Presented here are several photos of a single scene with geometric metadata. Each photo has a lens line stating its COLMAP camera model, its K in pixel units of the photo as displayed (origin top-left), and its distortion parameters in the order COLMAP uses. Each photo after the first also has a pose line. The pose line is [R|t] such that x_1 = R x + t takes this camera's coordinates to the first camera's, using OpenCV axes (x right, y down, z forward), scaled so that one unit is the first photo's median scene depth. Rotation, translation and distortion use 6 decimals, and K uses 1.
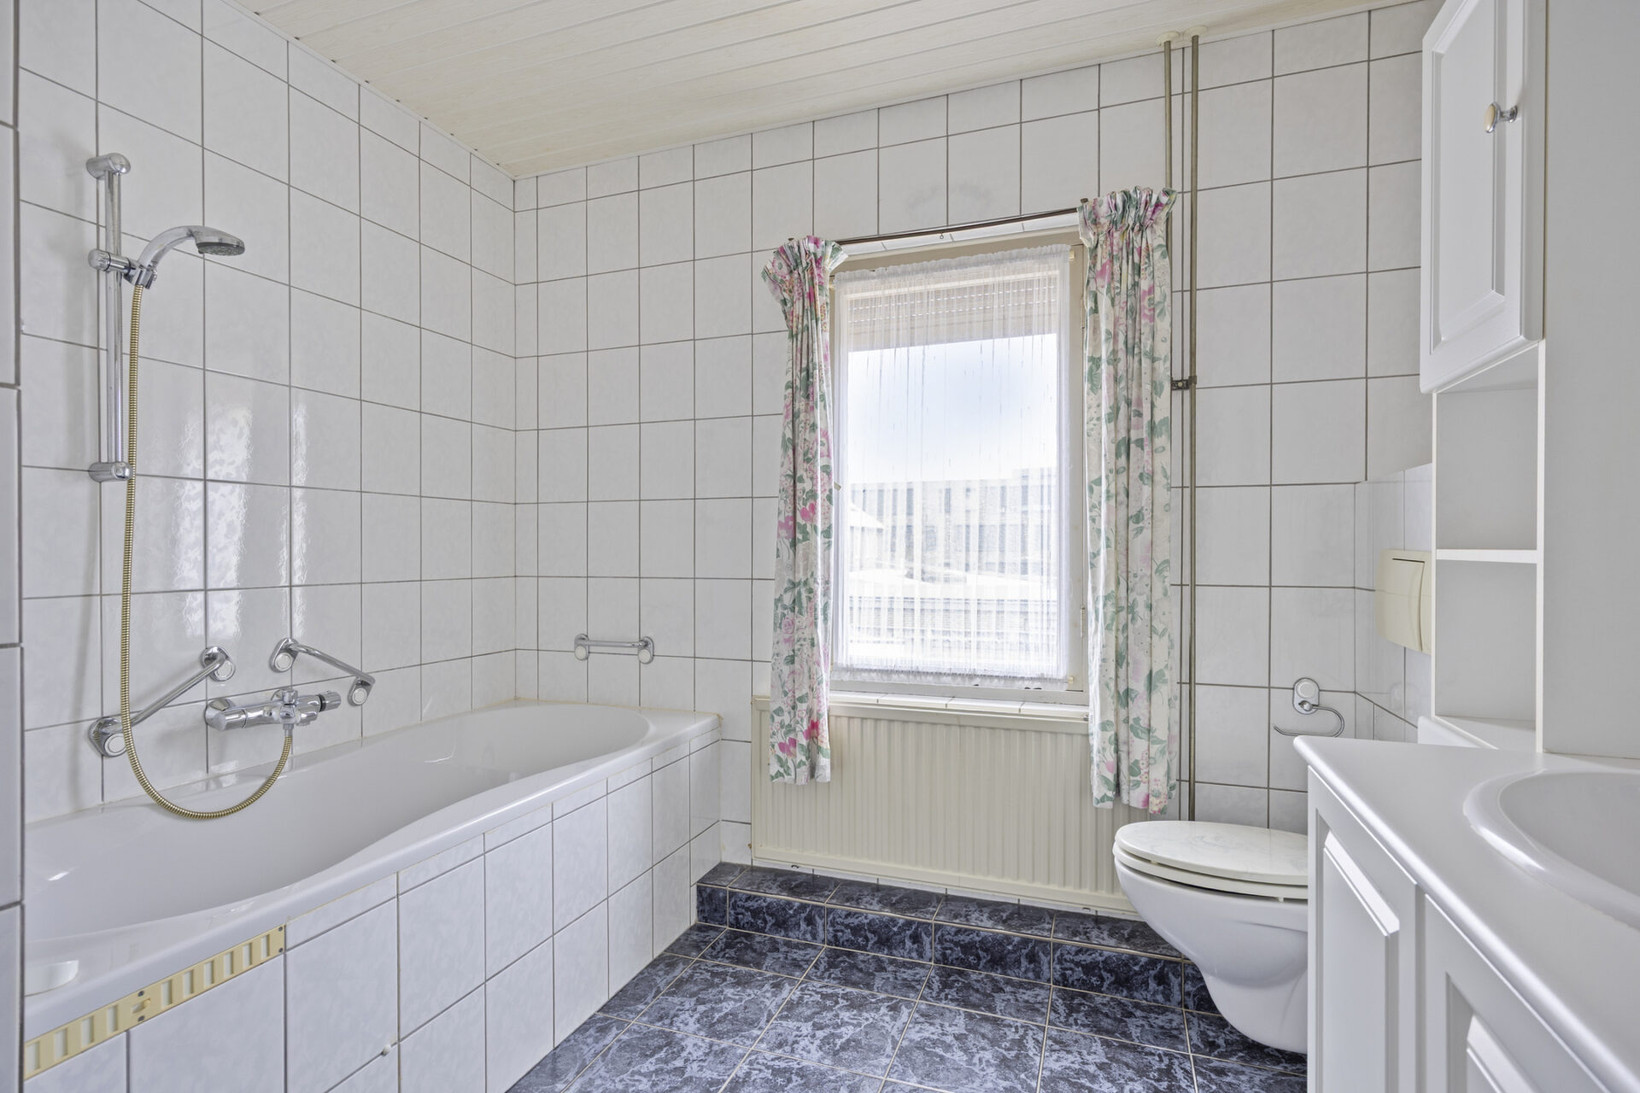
lens RADIAL K [[820.0, 0, 821.0], [0, 820.0, 531.0], [0, 0, 1]] dist [0.002462, 0.000163]
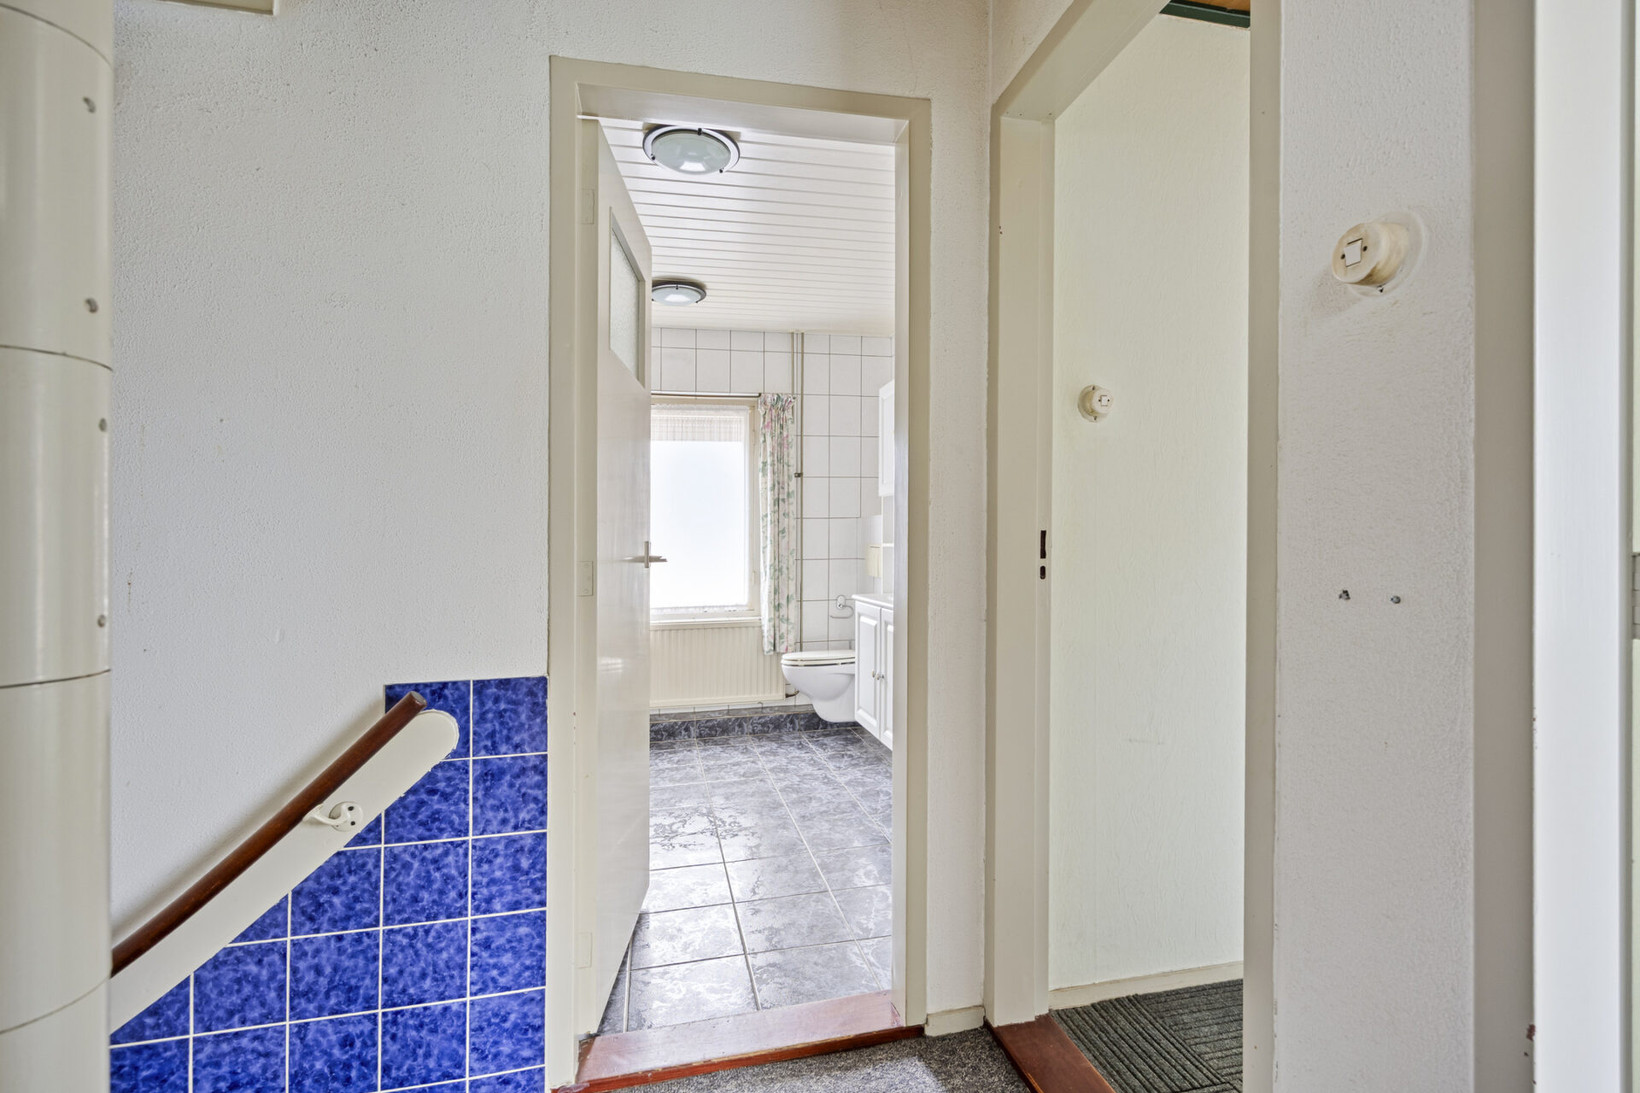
lens RADIAL K [[797.1, 0, 824.7], [0, 797.1, 540.9], [0, 0, 1]] dist [-0.000140, 0.000002]
pose [[0.854071, -0.009553, 0.520068, -0.705504], [0.002352, 0.999892, 0.014504, -0.021996], [-0.520151, -0.011164, 0.854001, -1.029002]]
